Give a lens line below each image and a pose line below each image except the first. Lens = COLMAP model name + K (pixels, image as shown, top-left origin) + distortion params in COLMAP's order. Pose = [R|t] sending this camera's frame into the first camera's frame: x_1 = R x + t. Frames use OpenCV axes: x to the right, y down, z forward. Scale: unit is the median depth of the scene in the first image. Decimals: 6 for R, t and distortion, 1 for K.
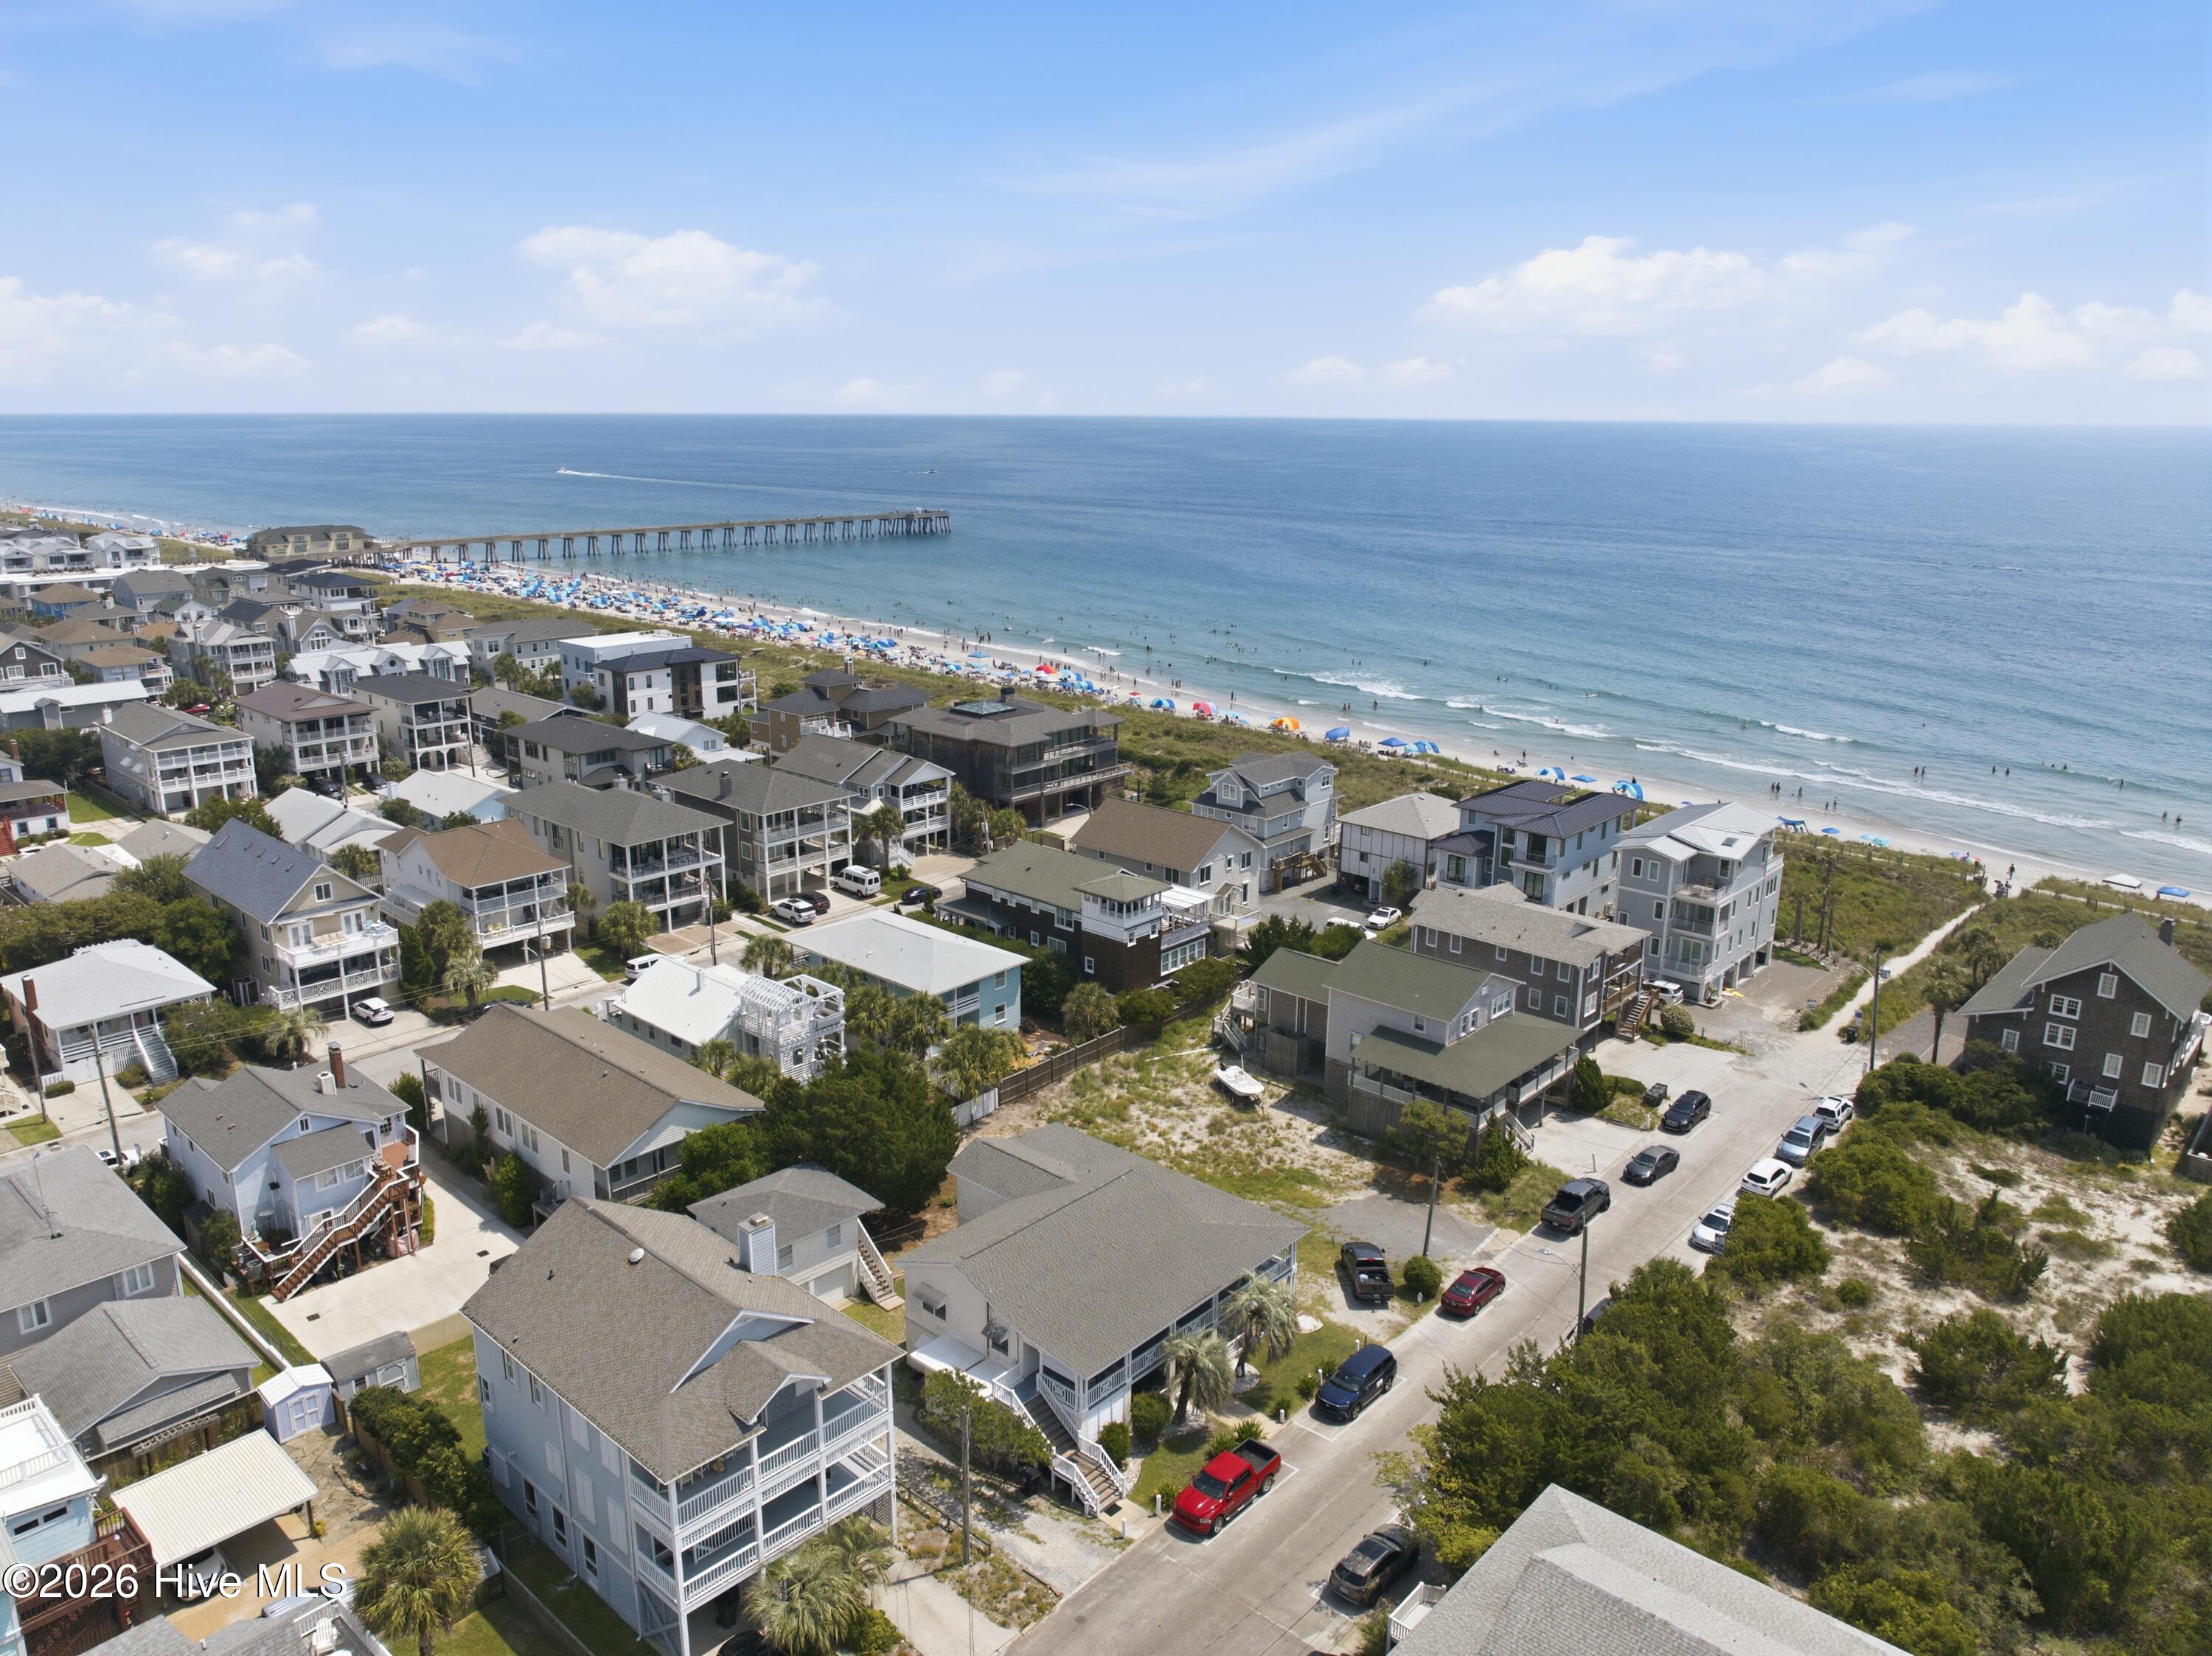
lens RADIAL K [[1546.4, 0, 1105.0], [0, 1546.4, 837.8], [0, 0, 1]] dist [-0.039200, -0.005364]
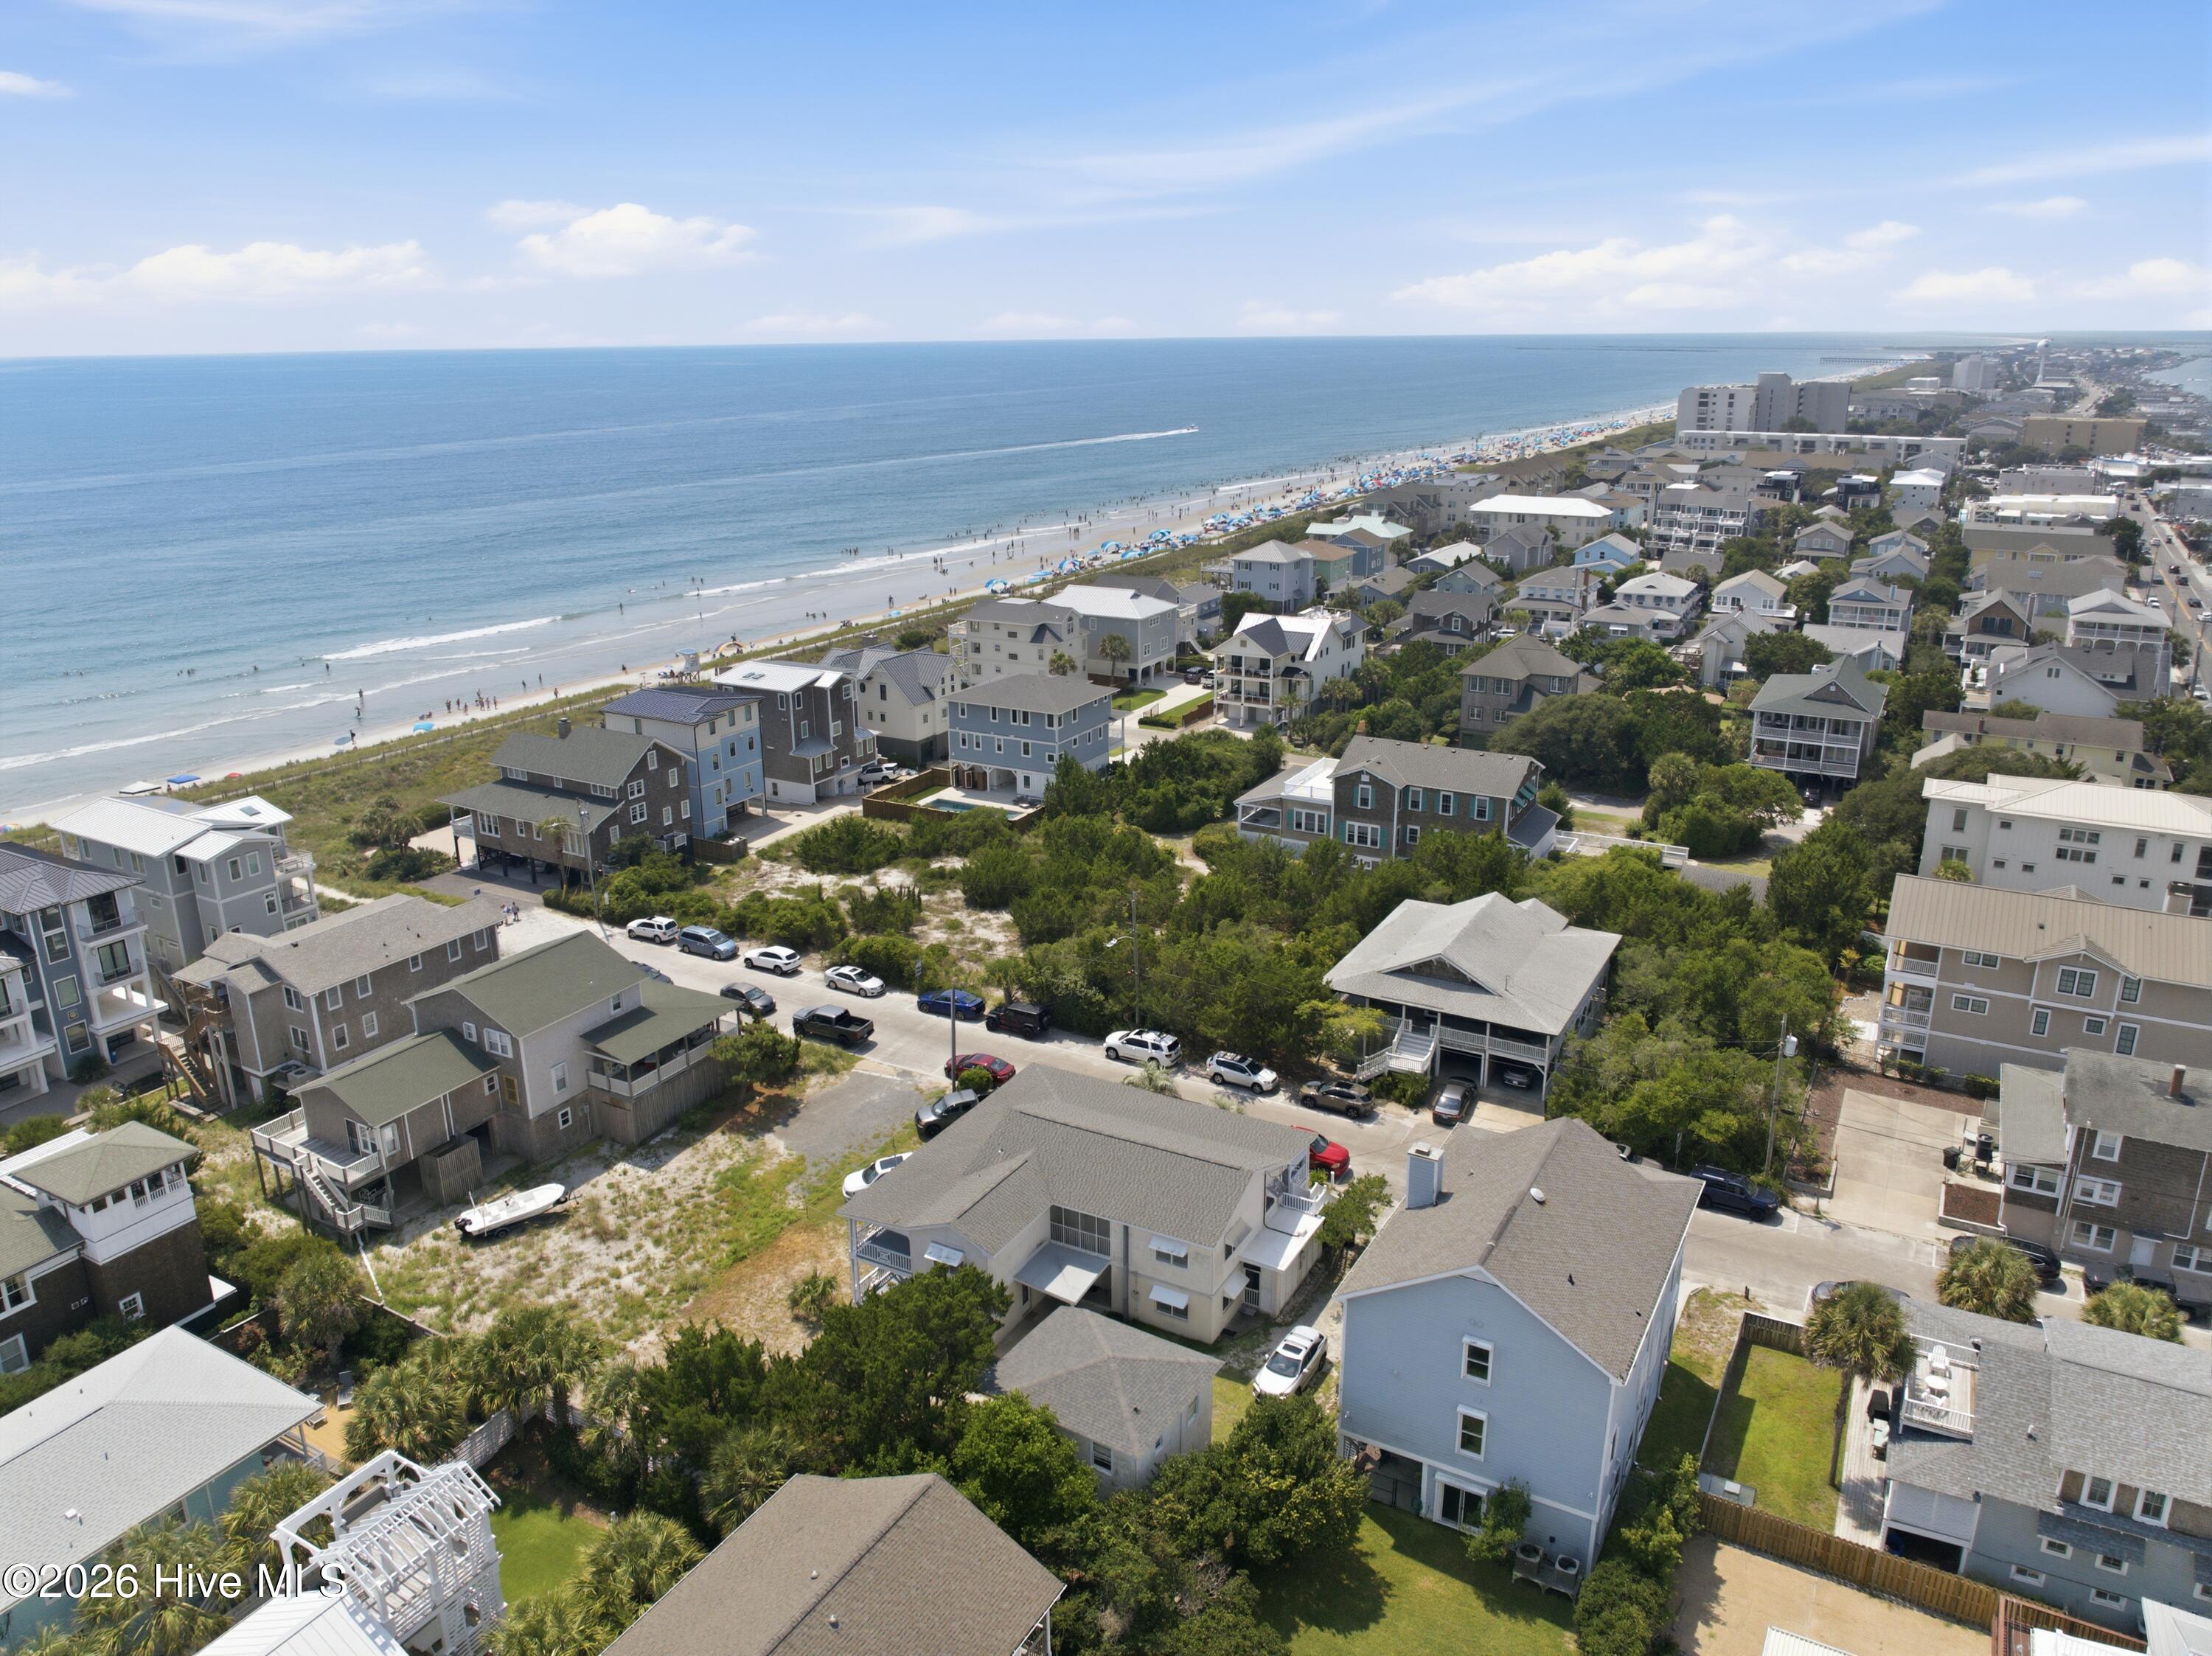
lens RADIAL K [[1546.4, 0, 1106.5], [0, 1546.4, 825.0], [0, 0, 1]] dist [-0.039200, -0.005364]
pose [[-0.227121, -0.307584, 0.924017, -0.686632], [0.256583, 0.896390, 0.361455, -0.235999], [-0.939458, 0.319181, -0.124668, 0.813094]]
